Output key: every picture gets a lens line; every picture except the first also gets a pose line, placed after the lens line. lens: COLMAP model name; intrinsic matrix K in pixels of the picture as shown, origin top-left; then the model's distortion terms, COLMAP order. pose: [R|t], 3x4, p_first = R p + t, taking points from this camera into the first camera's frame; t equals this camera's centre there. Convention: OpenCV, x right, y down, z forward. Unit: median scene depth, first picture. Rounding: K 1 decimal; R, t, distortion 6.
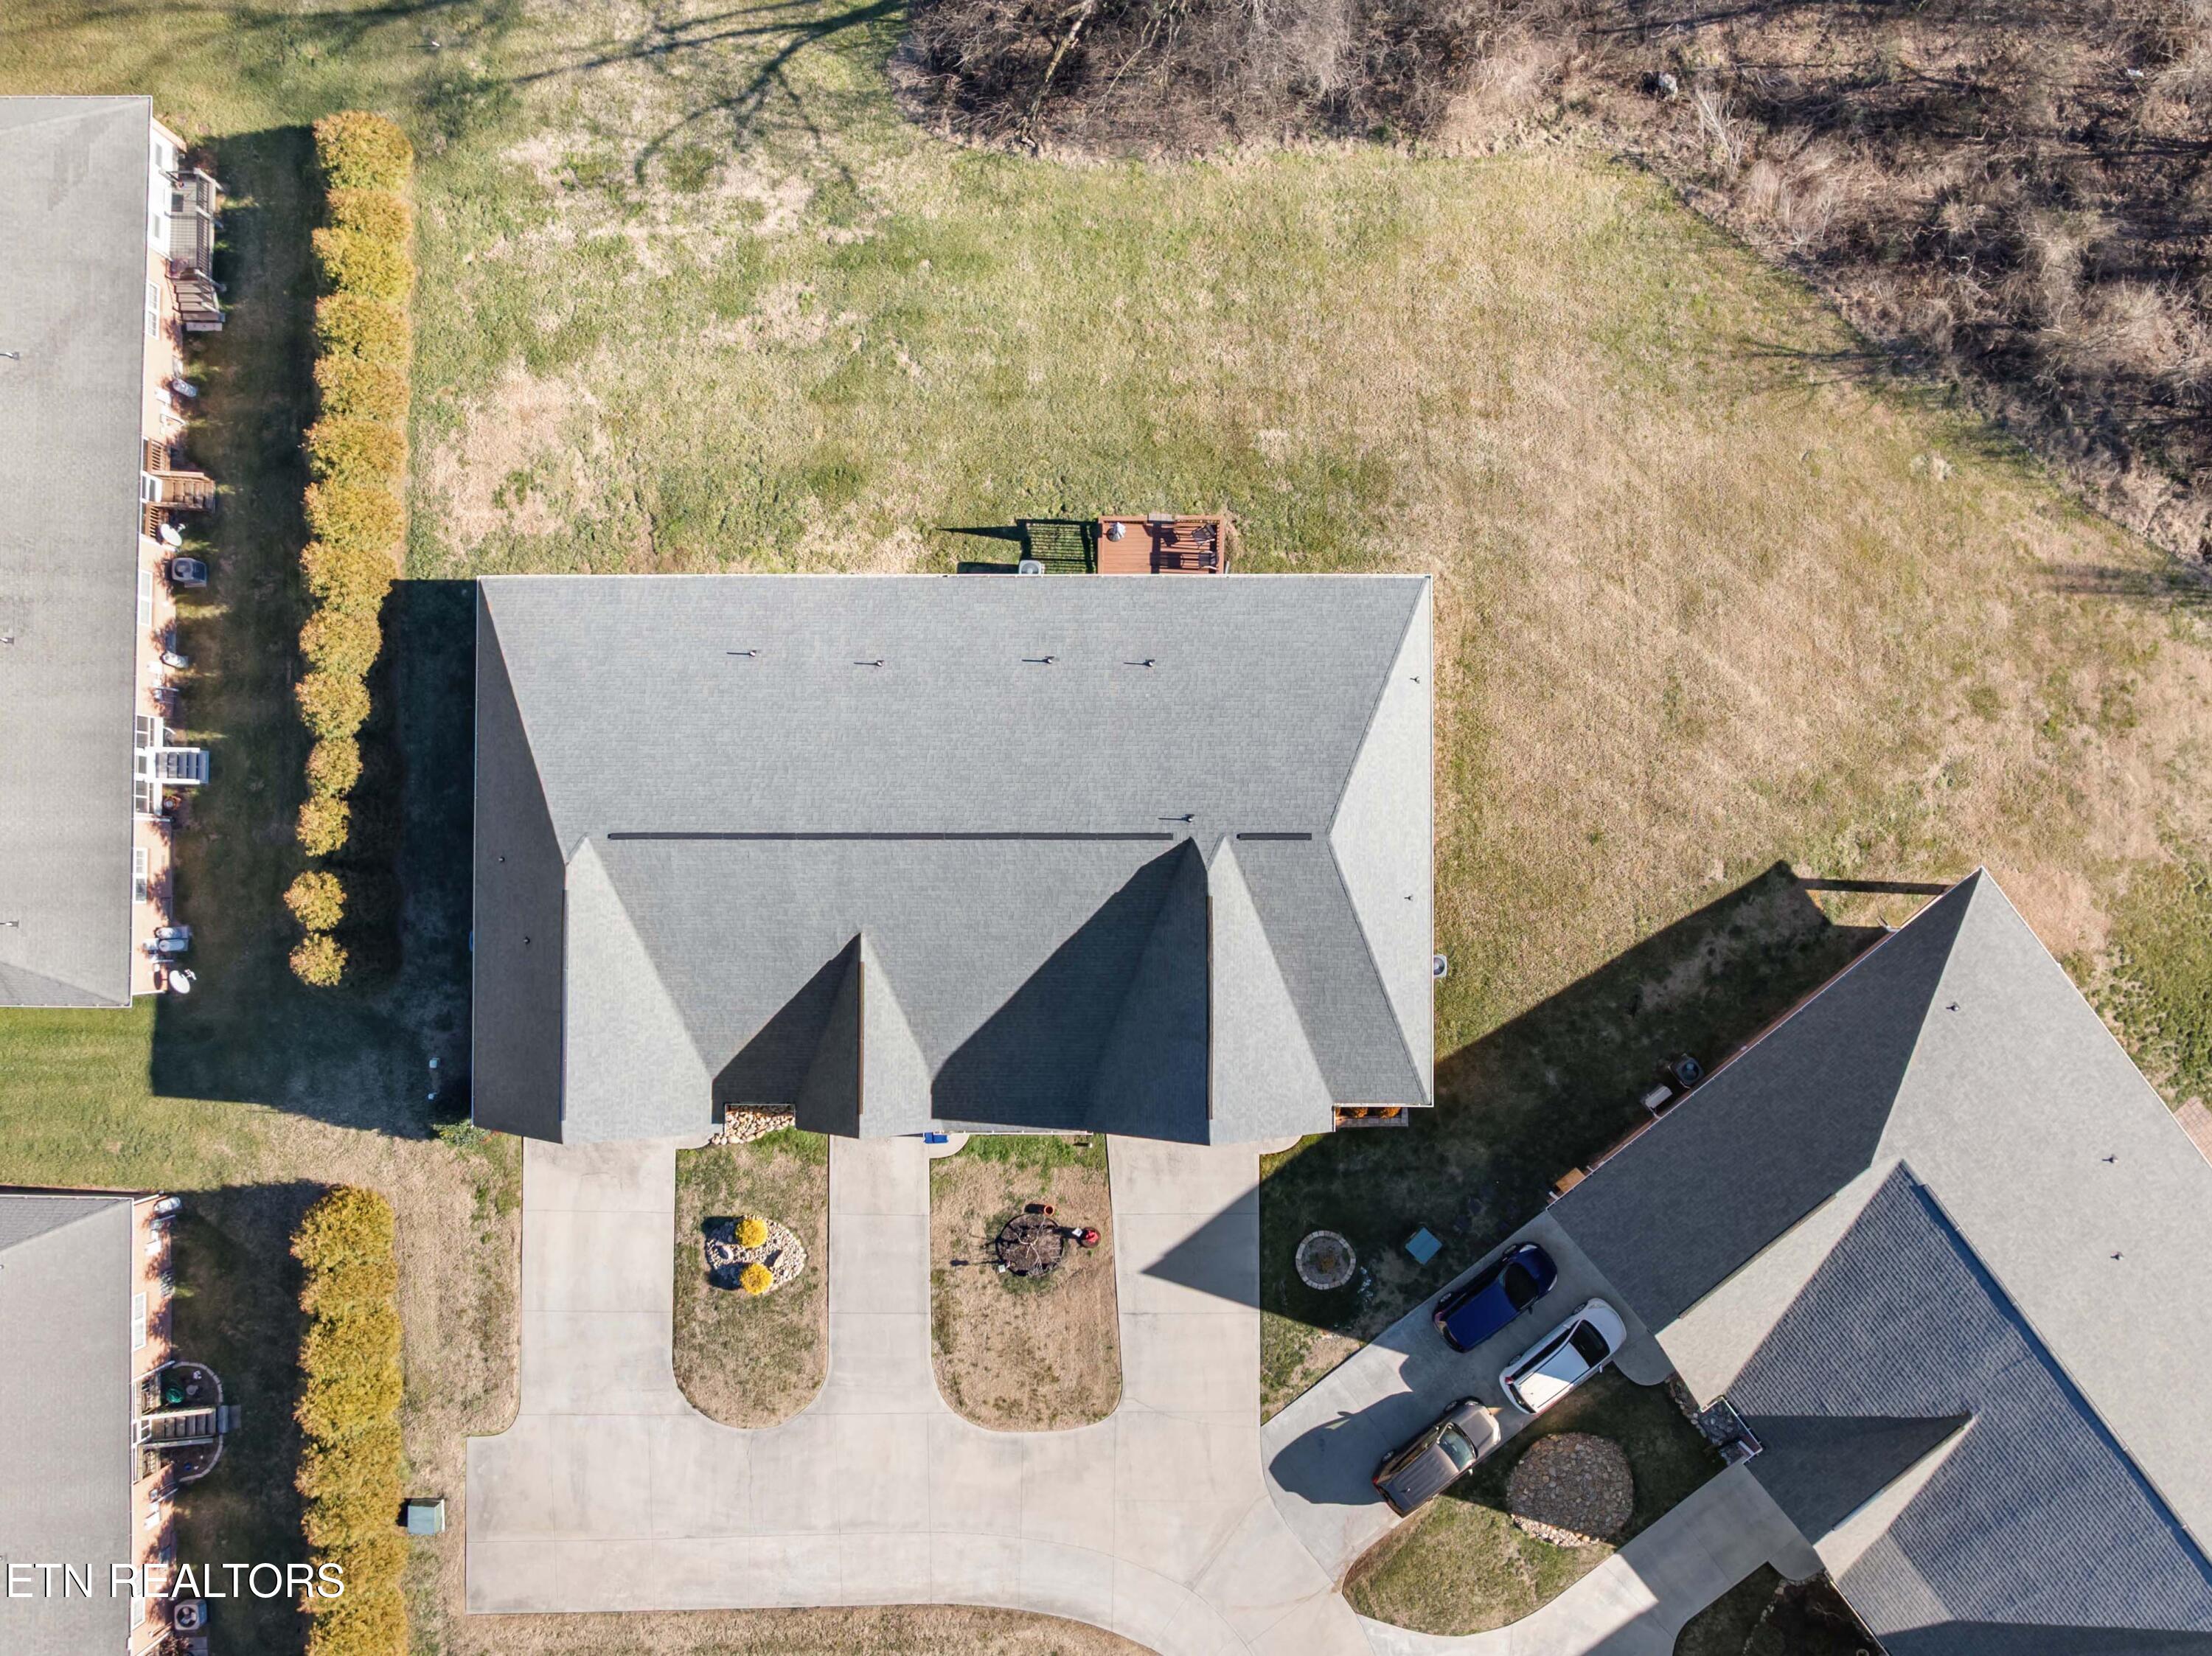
lens RADIAL K [[1902.6, 0, 1159.6], [0, 1902.6, 813.2], [0, 0, 1]] dist [-0.014587, -0.020073]
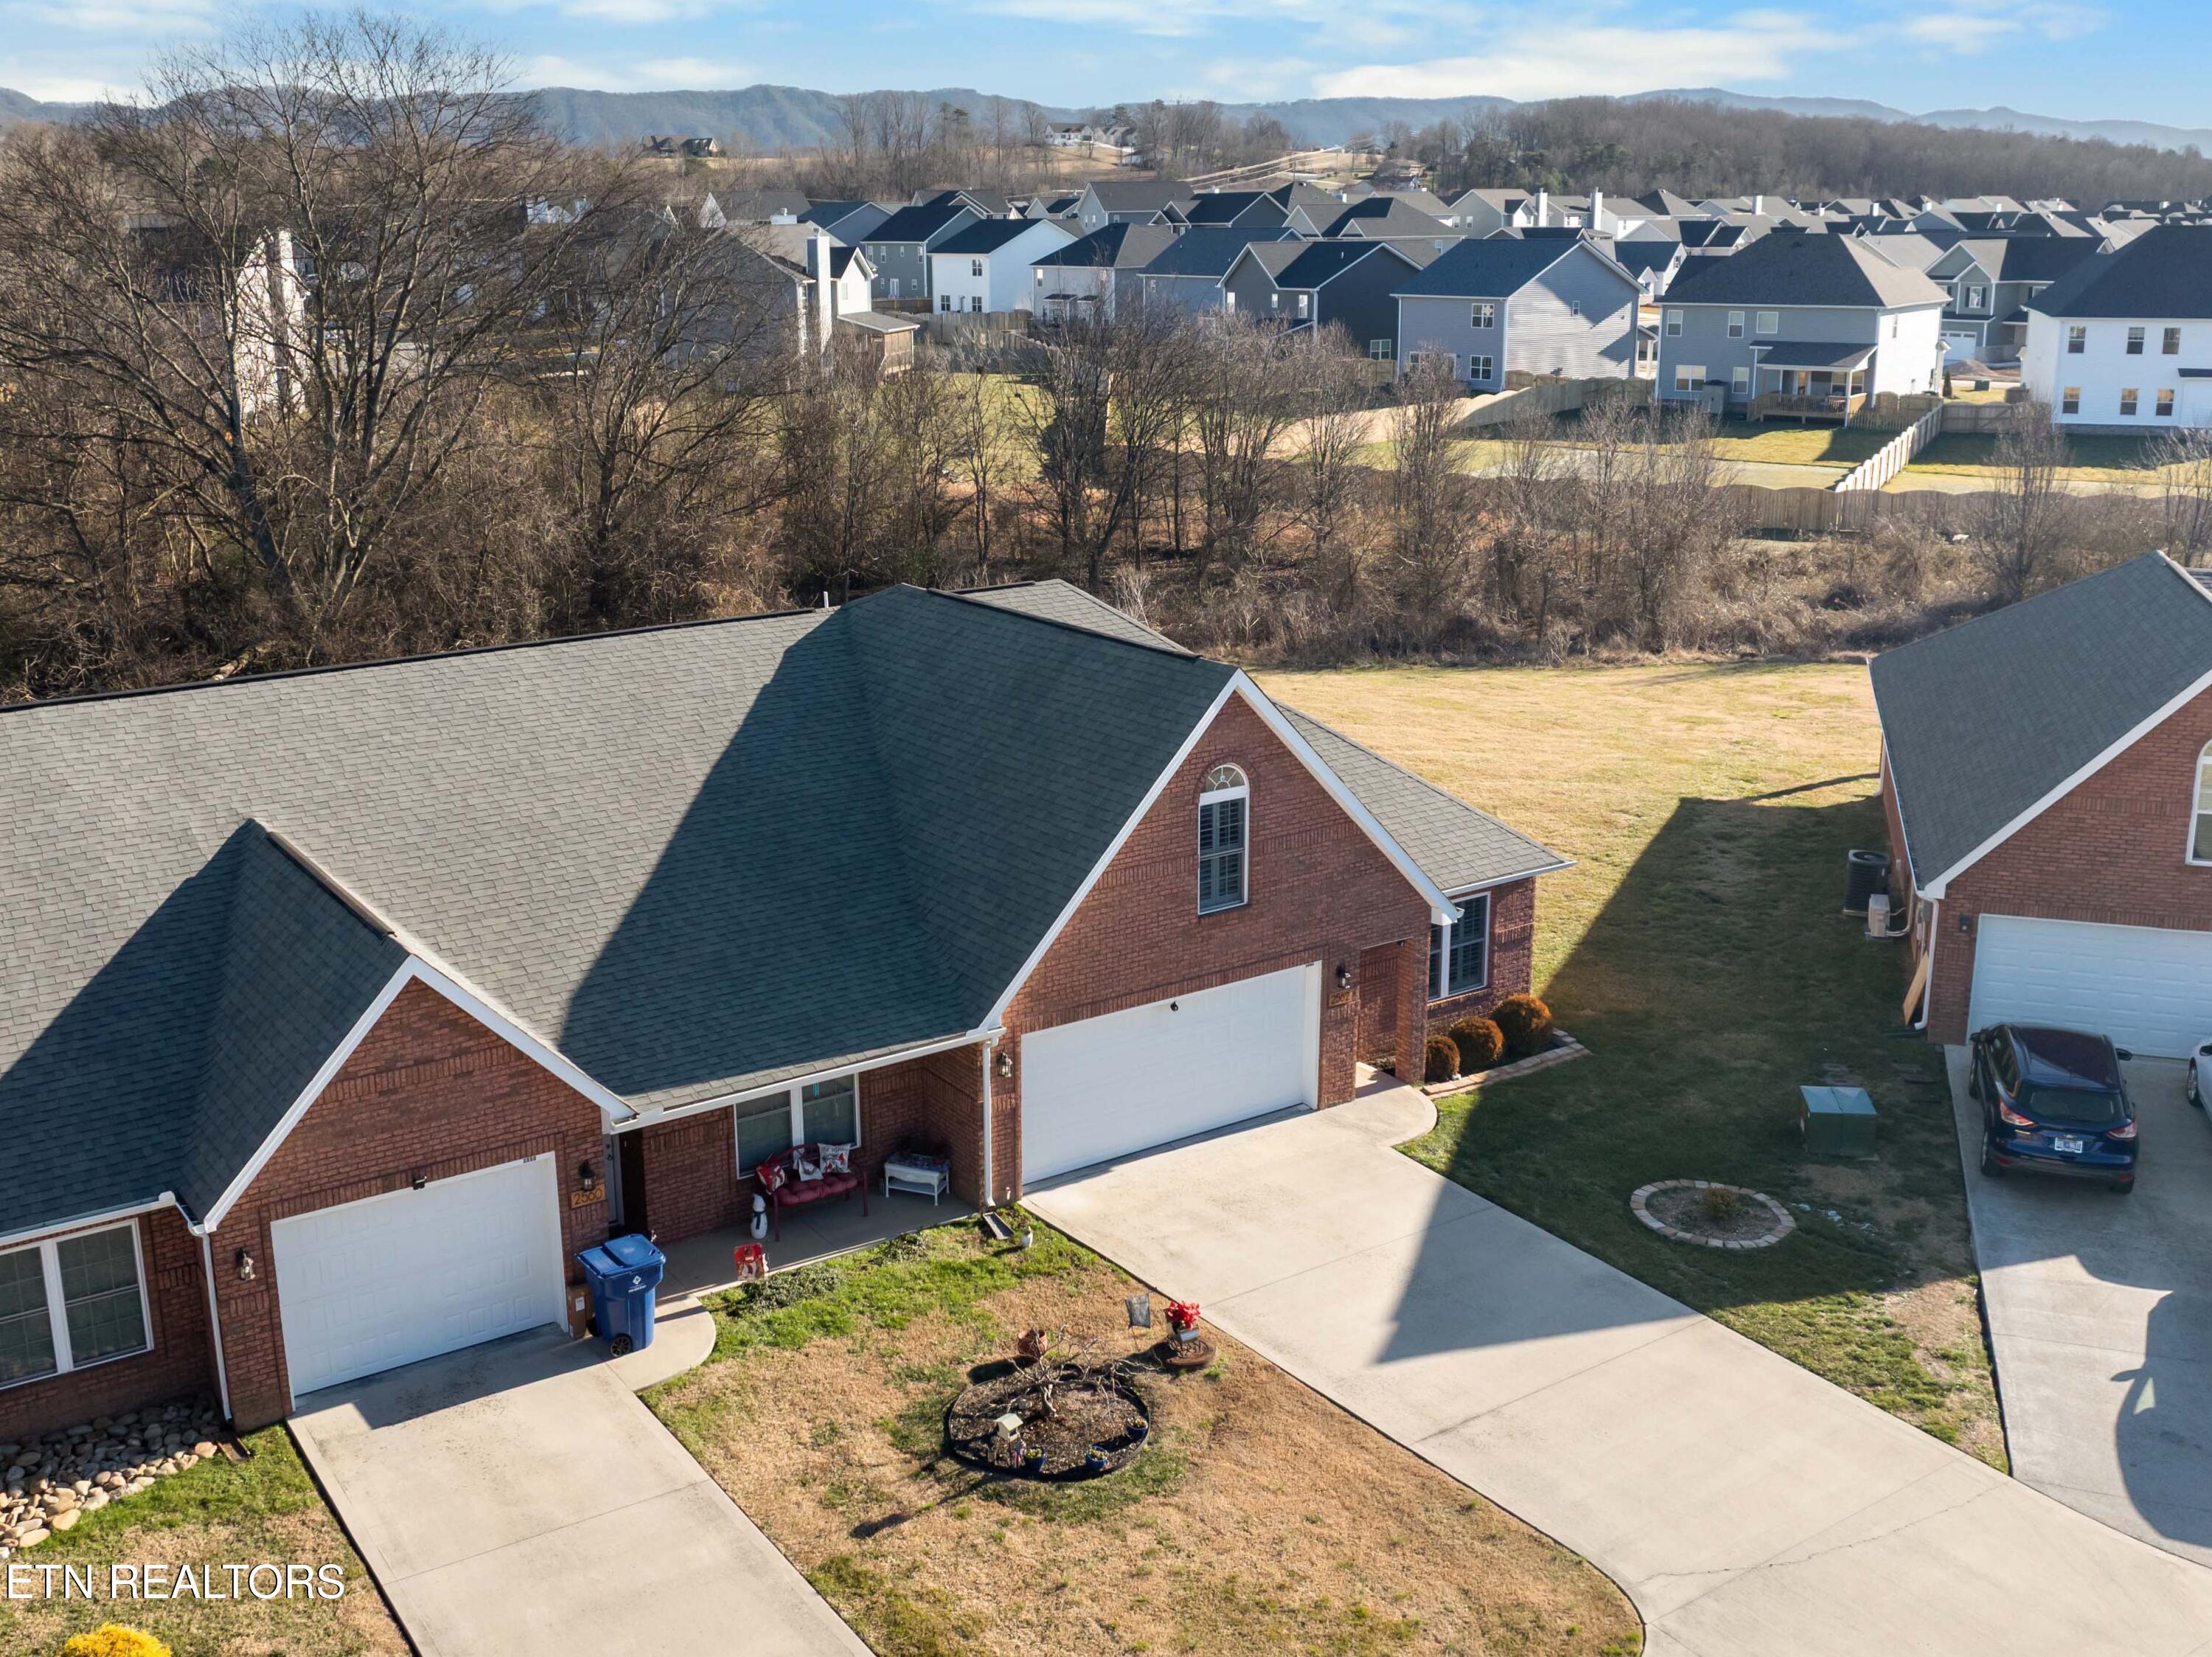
lens RADIAL K [[2141.0, 0, 994.8], [0, 2141.0, 767.1], [0, 0, 1]] dist [-0.036451, 0.000000]
pose [[0.840503, -0.149498, 0.520773, -0.241756], [0.541805, 0.233979, -0.807280, 0.480602], [-0.001163, 0.960679, 0.277659, 0.797895]]
